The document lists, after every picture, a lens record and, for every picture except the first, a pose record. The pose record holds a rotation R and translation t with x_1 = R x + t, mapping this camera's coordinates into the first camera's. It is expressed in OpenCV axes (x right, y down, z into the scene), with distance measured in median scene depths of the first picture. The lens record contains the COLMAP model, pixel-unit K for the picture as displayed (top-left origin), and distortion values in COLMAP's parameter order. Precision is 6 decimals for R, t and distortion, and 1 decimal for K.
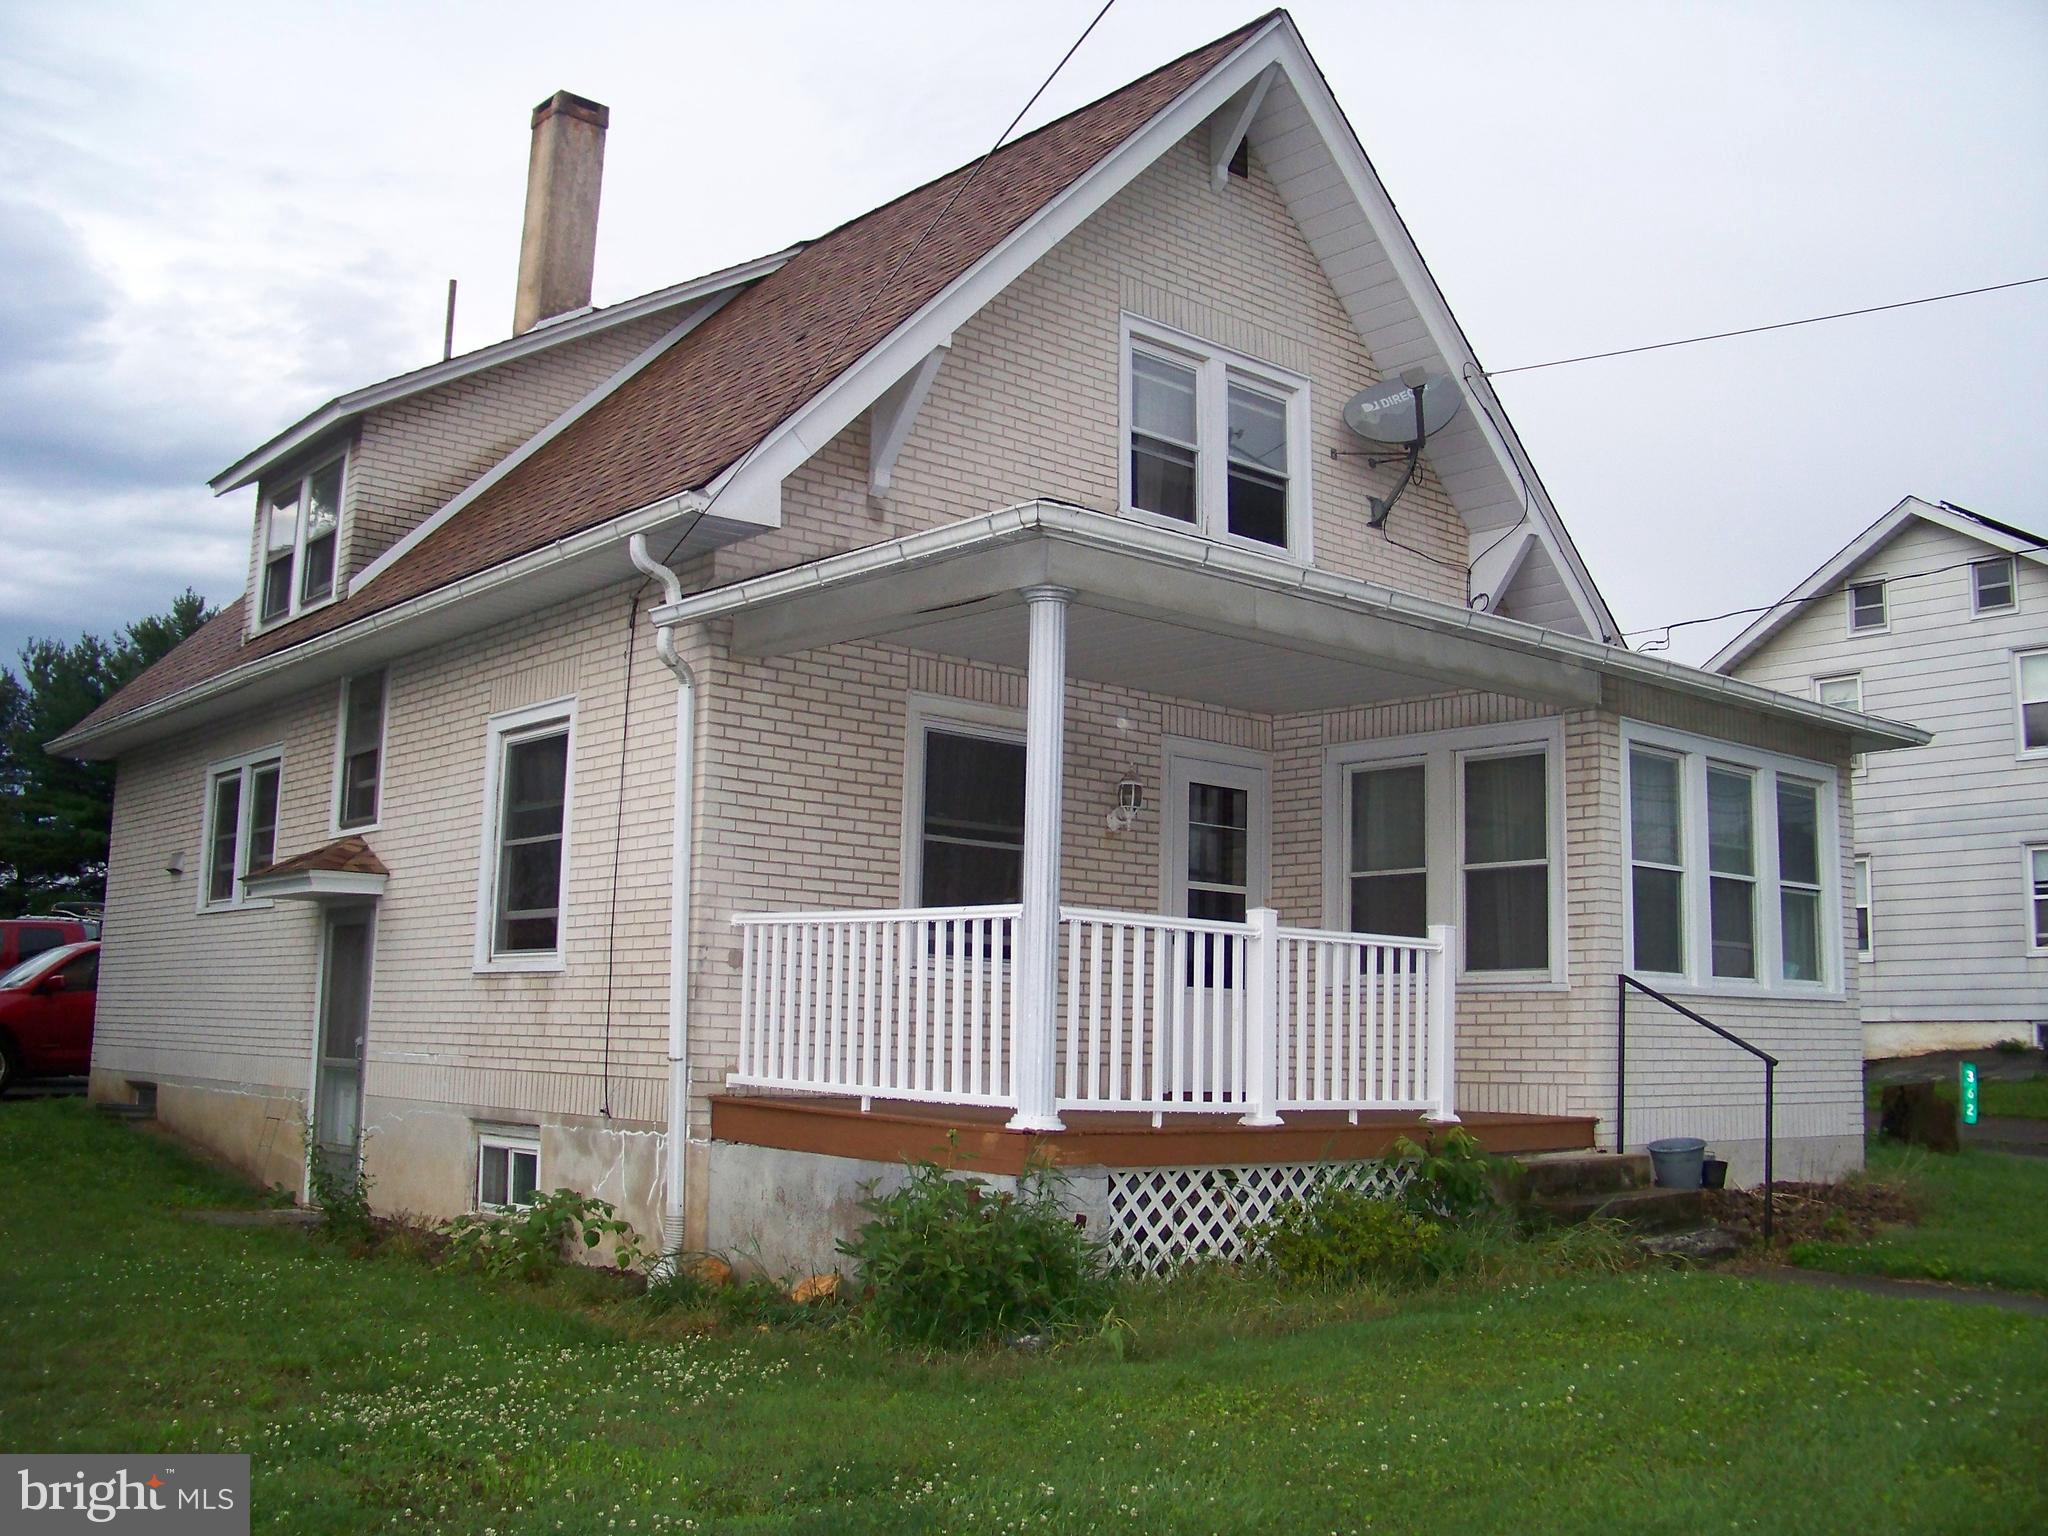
lens RADIAL K [[1982.8, 0, 1024.7], [0, 1982.8, 718.2], [0, 0, 1]] dist [-0.158203, 0.001937]
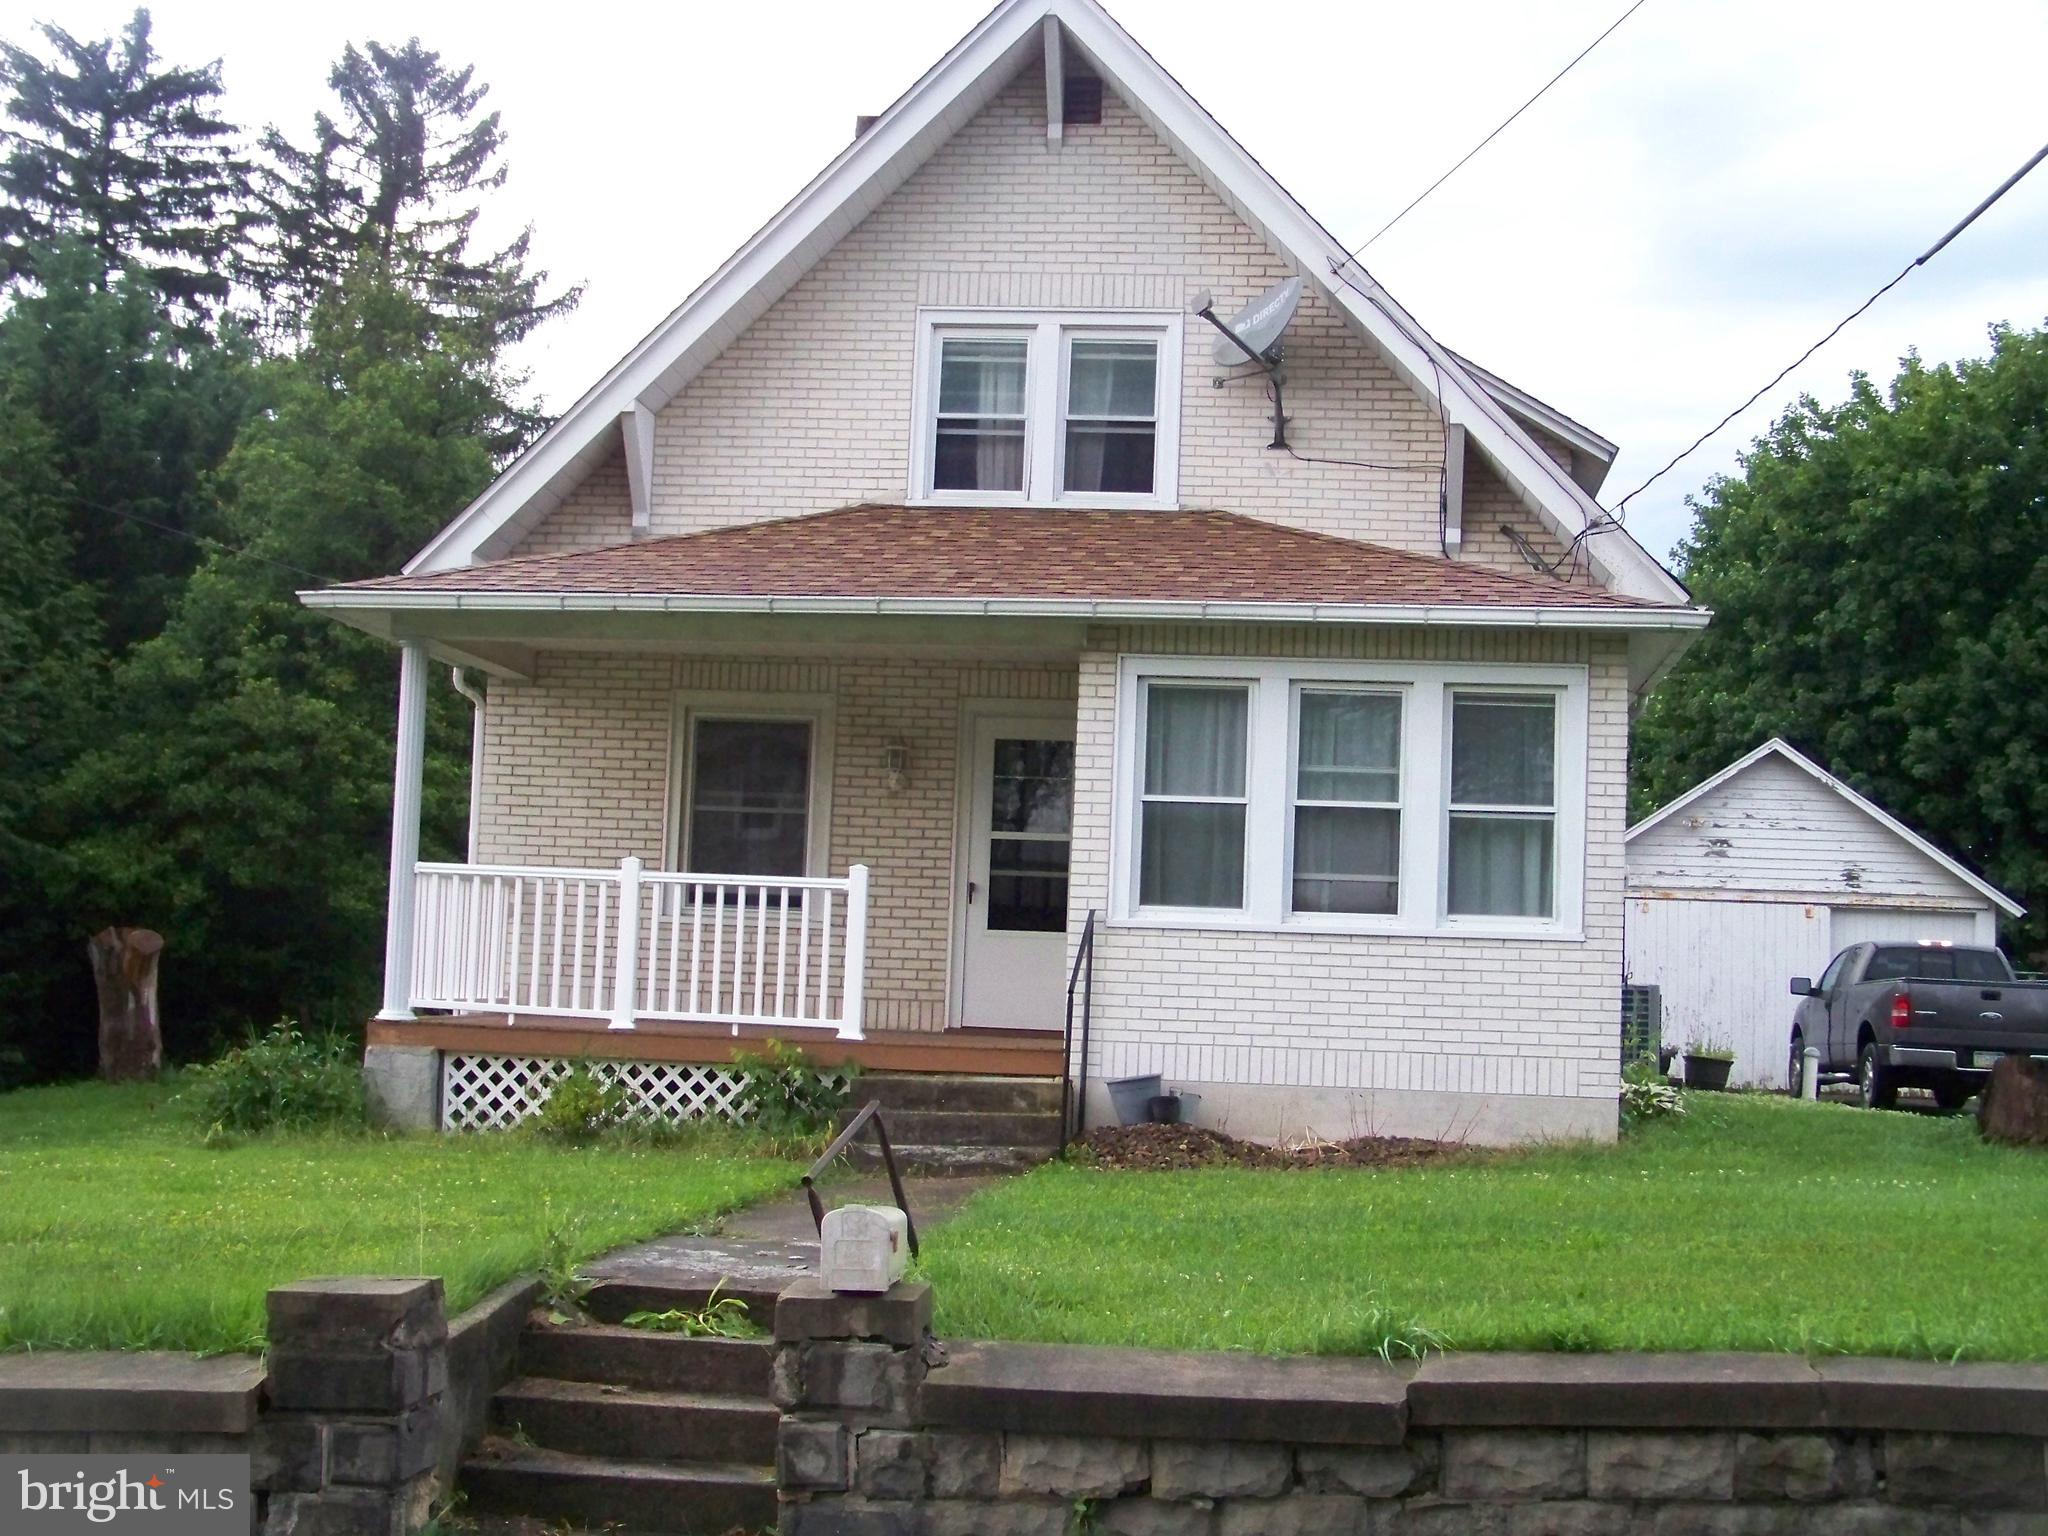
lens RADIAL K [[2821.9, 0, 1024.0], [0, 2821.9, 768.0], [0, 0, 1]] dist [0.027714, 0.052417]
pose [[0.672056, -0.062163, -0.737886, 1.362621], [0.097342, 0.995239, 0.004815, 0.046619], [0.734074, -0.075064, 0.674908, -0.020929]]
